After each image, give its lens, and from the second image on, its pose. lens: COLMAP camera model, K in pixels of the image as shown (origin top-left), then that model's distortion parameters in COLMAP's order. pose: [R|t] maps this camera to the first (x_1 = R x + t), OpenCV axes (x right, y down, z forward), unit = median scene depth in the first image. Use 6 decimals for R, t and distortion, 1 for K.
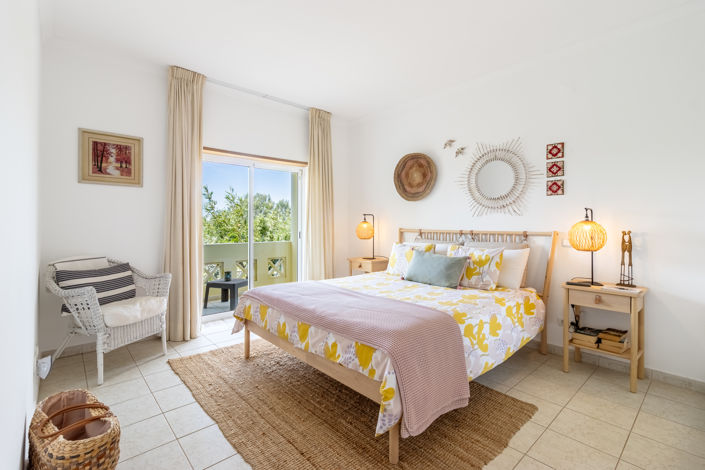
lens RADIAL K [[326.8, 0, 354.0], [0, 326.8, 223.6], [0, 0, 1]] dist [0.001858, 0.000074]
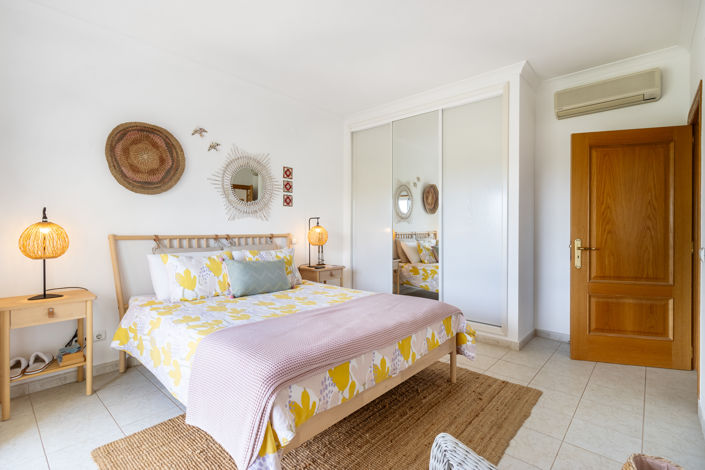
lens RADIAL K [[326.8, 0, 354.0], [0, 326.8, 223.6], [0, 0, 1]] dist [0.001858, 0.000074]
pose [[-0.103157, 0.011276, 0.994601, -0.693929], [-0.005850, 0.999912, -0.011943, -0.001716], [-0.994648, -0.007050, -0.103082, 0.821933]]
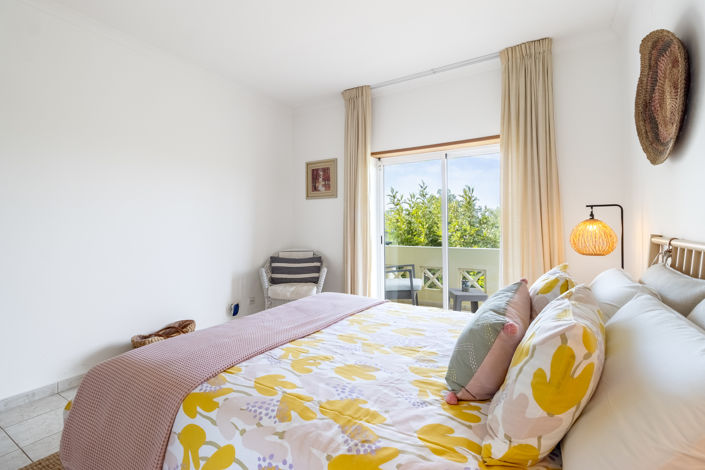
lens RADIAL K [[329.8, 0, 352.2], [0, 329.8, 223.6], [0, 0, 1]] dist [0.002893, 0.000396]
pose [[0.266165, -0.016056, -0.963794, 0.585755], [0.002697, 0.999870, -0.015912, 0.009091], [0.963924, 0.001636, 0.266174, 0.718246]]
